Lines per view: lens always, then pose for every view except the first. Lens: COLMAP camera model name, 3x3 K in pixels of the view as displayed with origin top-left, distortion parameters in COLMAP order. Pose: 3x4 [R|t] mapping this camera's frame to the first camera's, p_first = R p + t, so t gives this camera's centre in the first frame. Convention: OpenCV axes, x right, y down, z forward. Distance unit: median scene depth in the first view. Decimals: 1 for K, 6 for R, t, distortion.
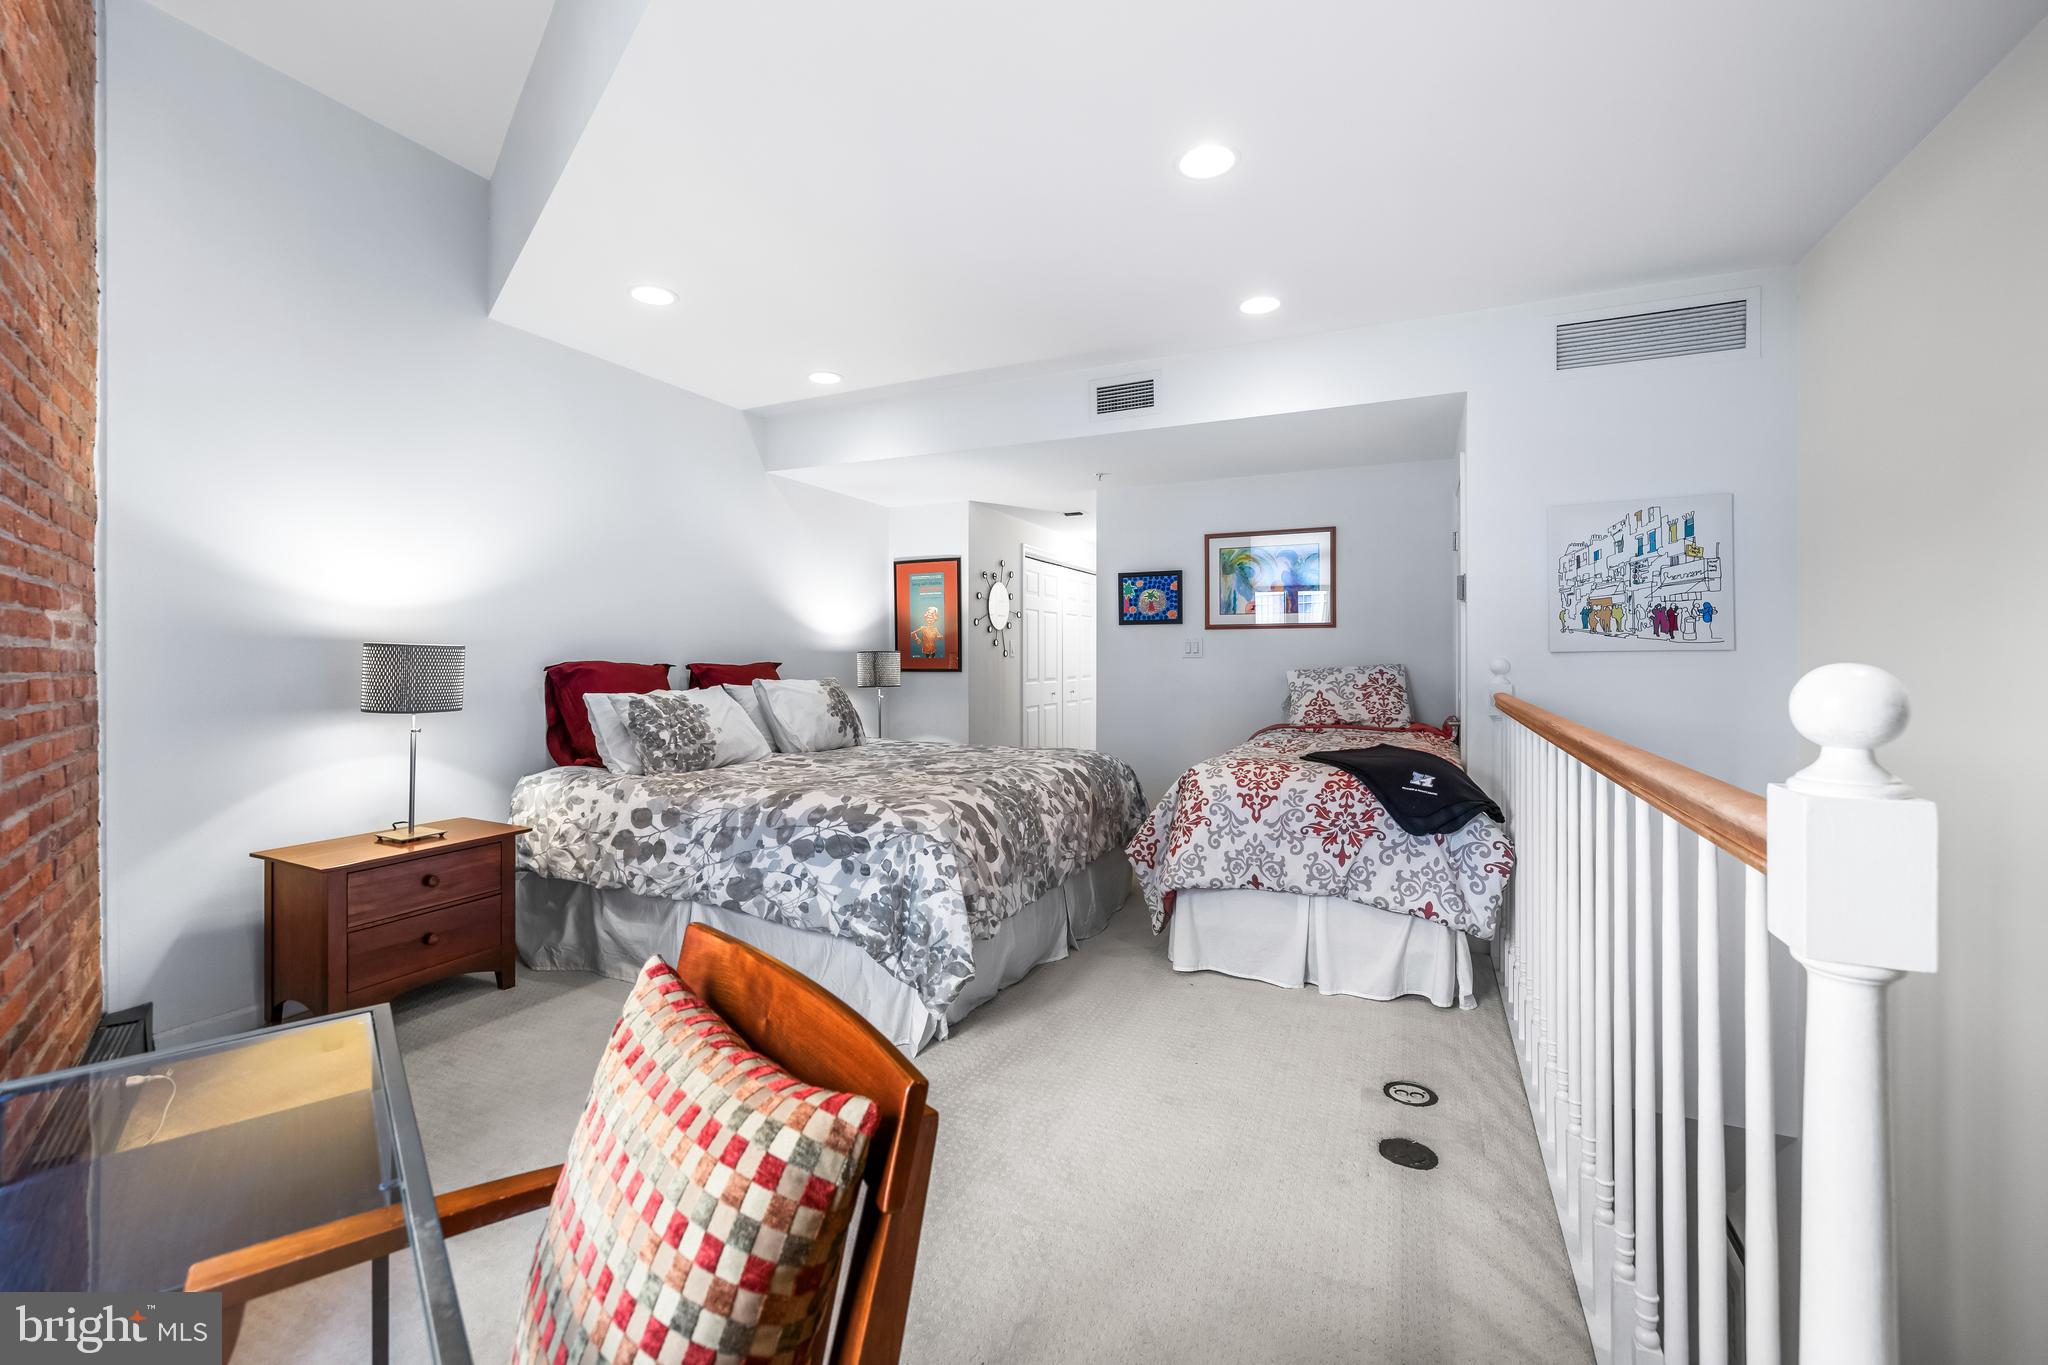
lens RADIAL K [[879.6, 0, 1018.4], [0, 879.6, 658.3], [0, 0, 1]] dist [0.000539, 0.000962]
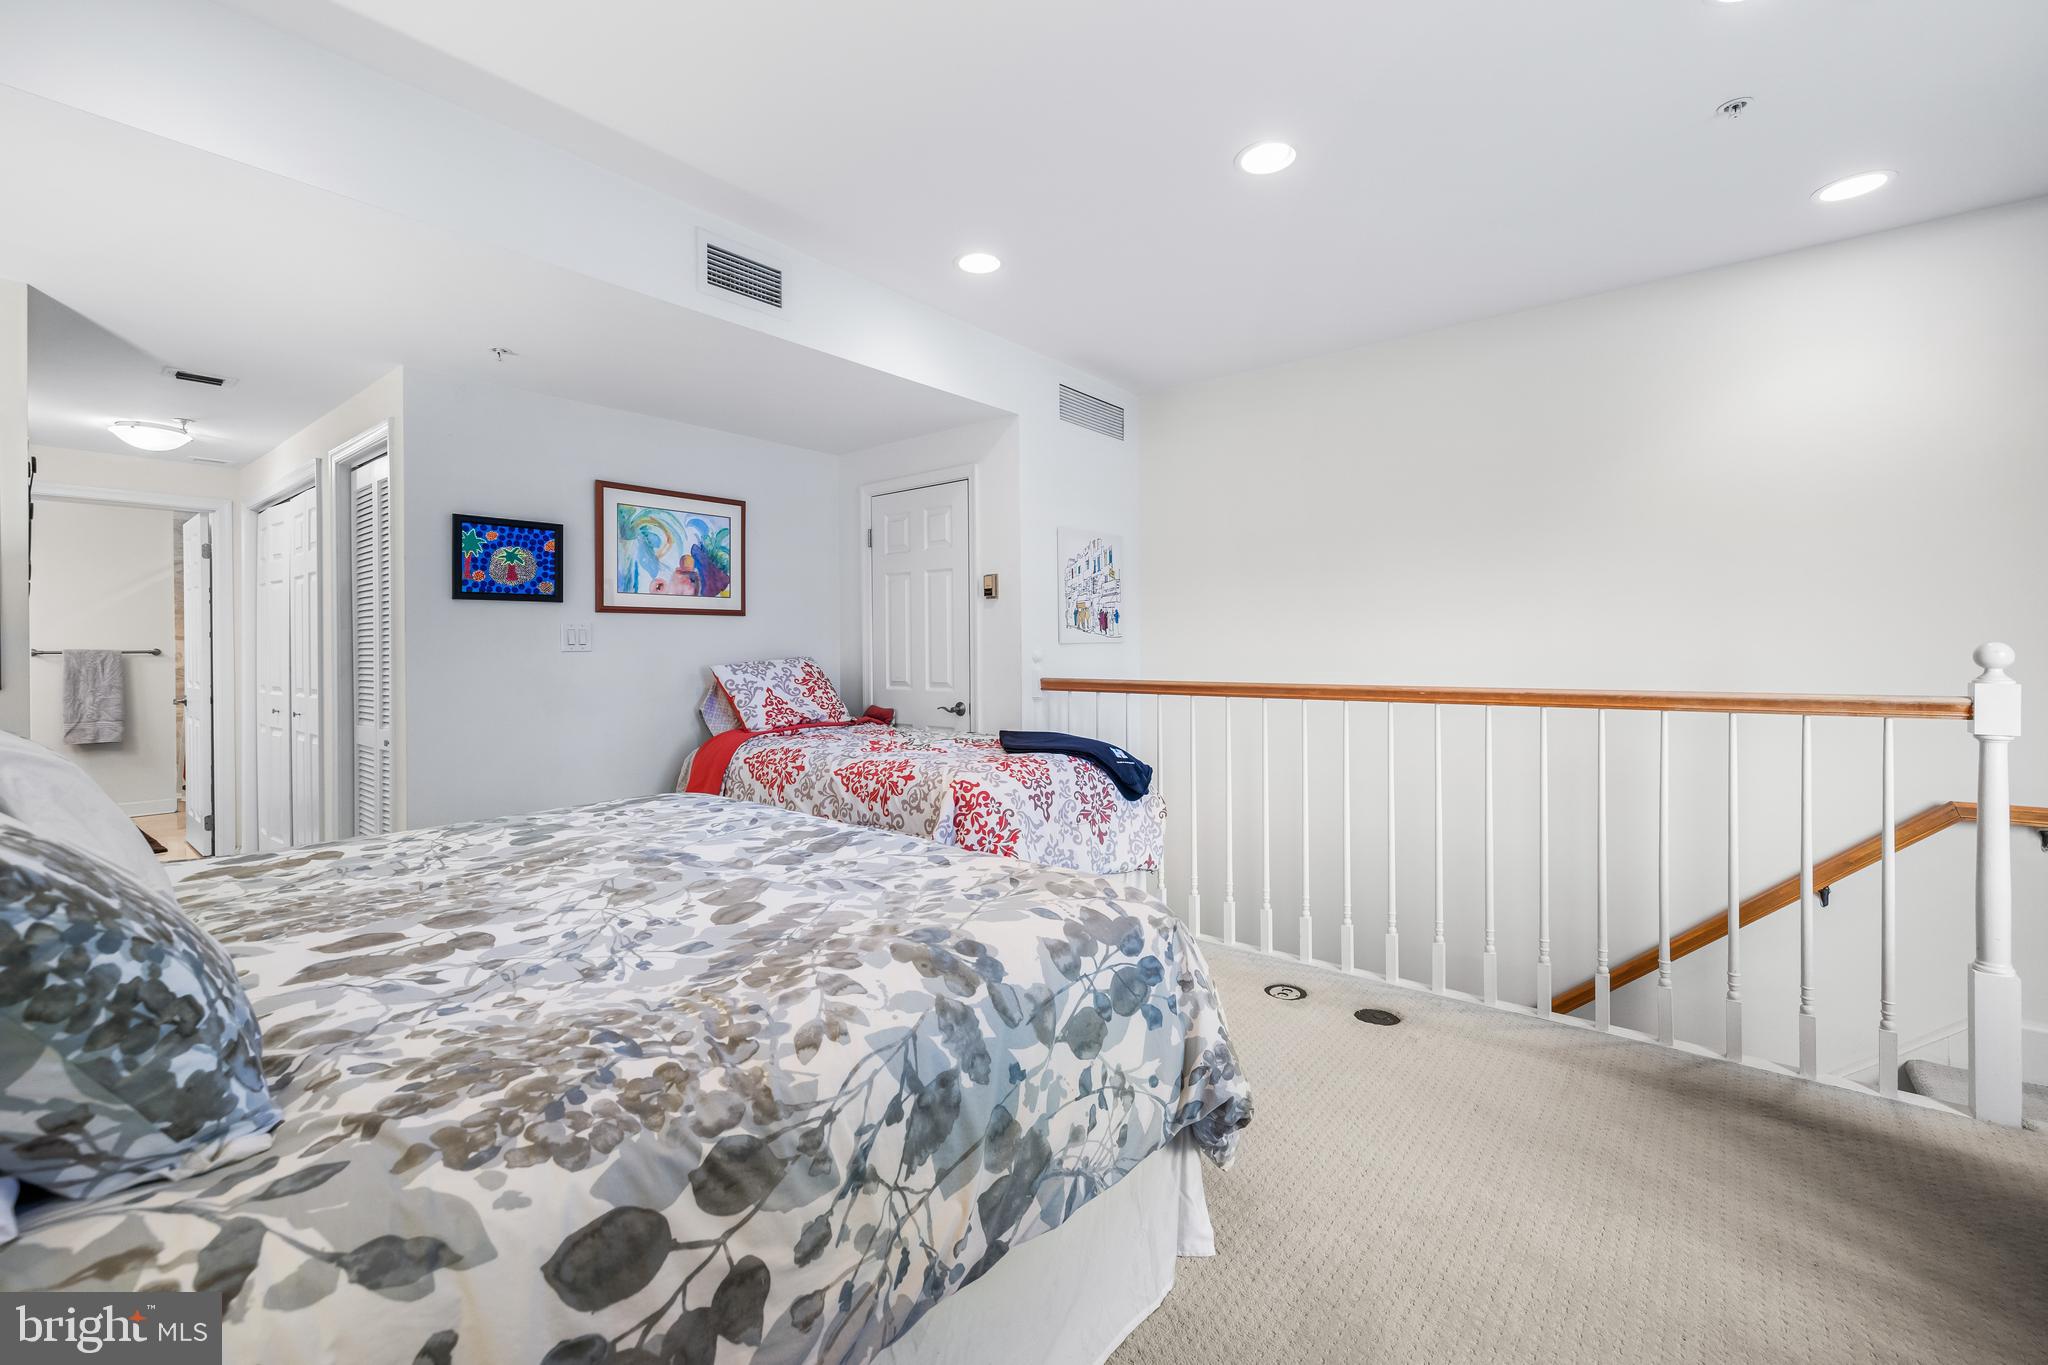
lens RADIAL K [[868.4, 0, 1023.2], [0, 868.4, 648.0], [0, 0, 1]] dist [-0.001241, 0.000133]
pose [[0.237569, -0.001274, 0.971370, -0.627470], [0.008005, 0.999968, -0.000647, -0.000173], [-0.971338, 0.007930, 0.237572, 0.786207]]
